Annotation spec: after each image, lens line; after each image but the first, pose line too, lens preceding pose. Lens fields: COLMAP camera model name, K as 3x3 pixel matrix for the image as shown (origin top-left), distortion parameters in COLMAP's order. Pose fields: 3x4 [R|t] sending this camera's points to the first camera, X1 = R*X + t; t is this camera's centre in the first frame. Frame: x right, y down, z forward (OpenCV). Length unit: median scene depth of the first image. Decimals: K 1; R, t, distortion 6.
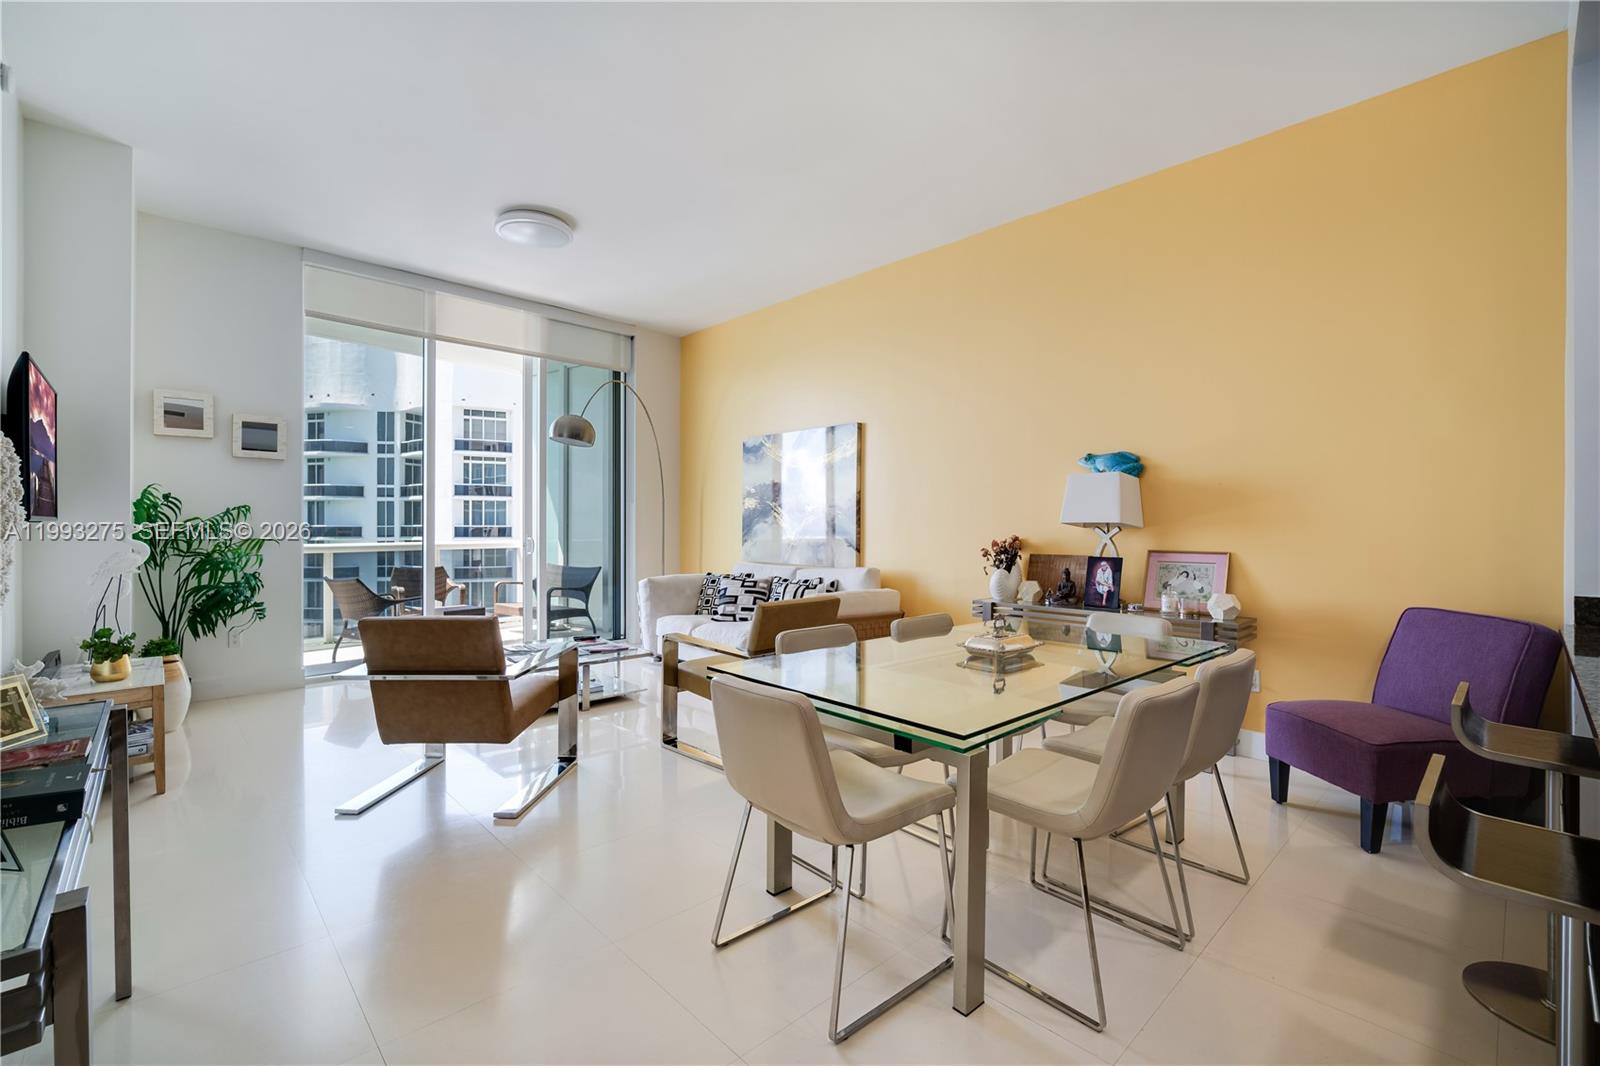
lens RADIAL K [[688.3, 0, 797.7], [0, 688.3, 525.4], [0, 0, 1]] dist [-0.009968, 0.000002]
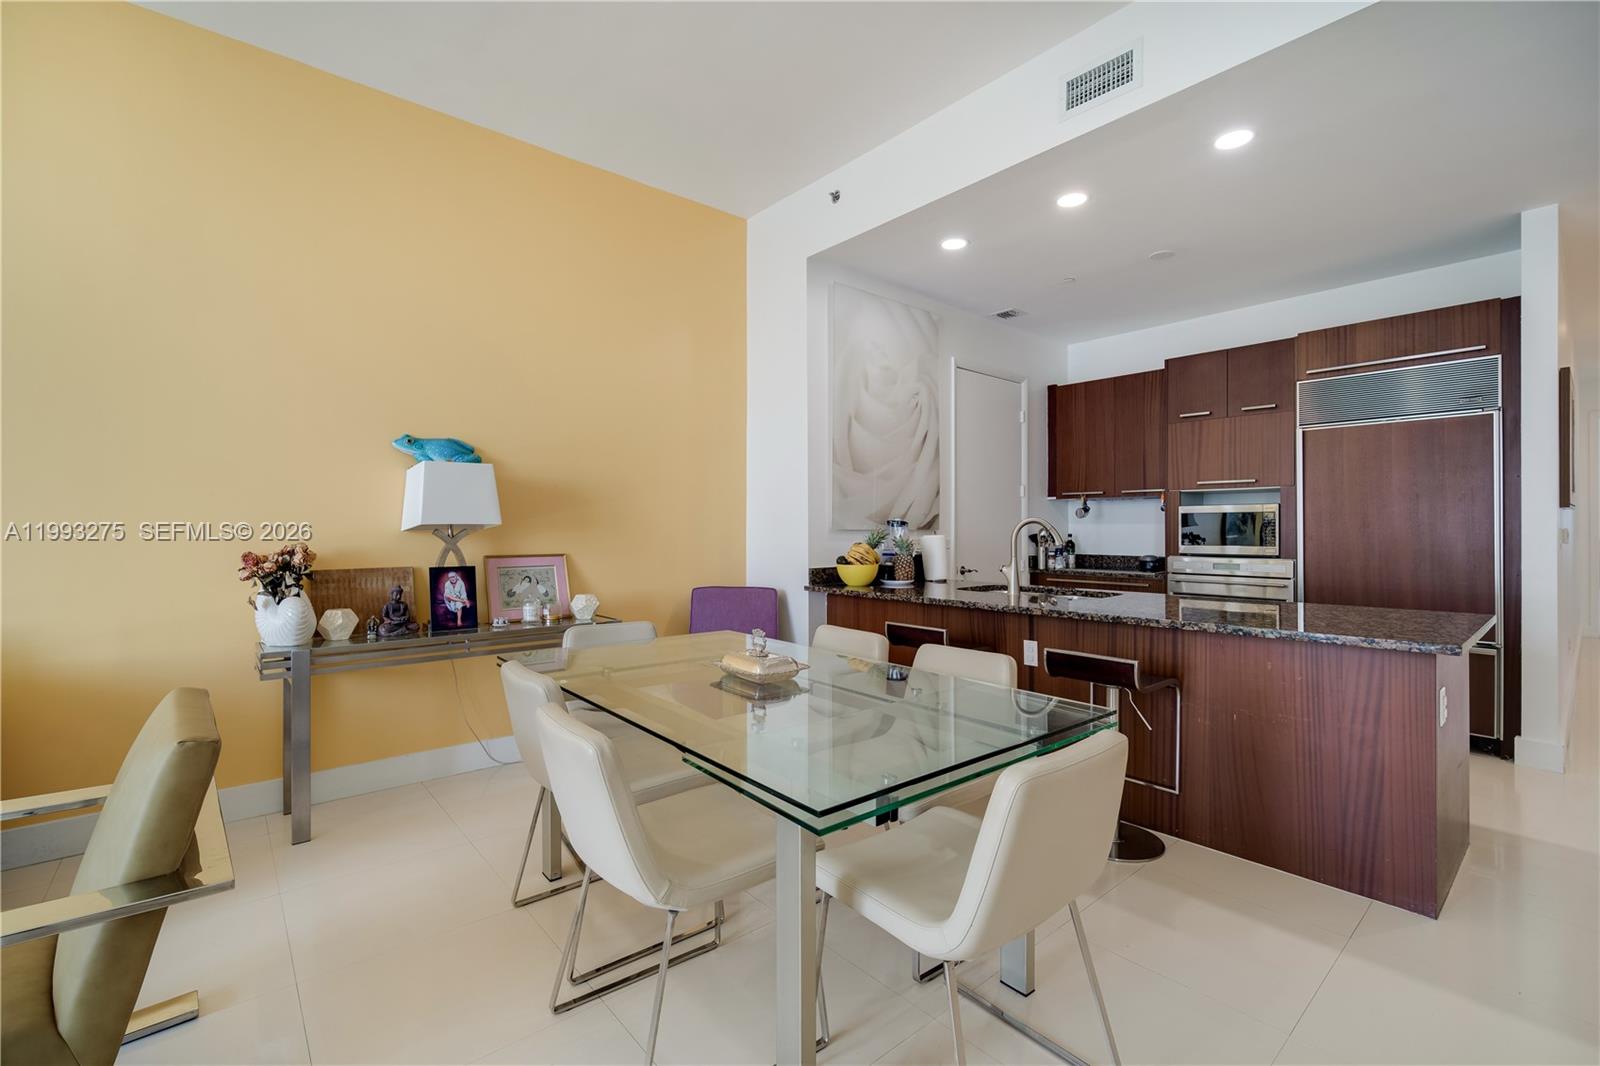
lens RADIAL K [[697.5, 0, 805.1], [0, 697.5, 528.5], [0, 0, 1]] dist [-0.001327, 0.000003]
pose [[0.044287, -0.005036, 0.999006, -0.243695], [-0.001385, 0.999986, 0.005102, -0.002658], [-0.999018, -0.001610, 0.044280, 0.372447]]
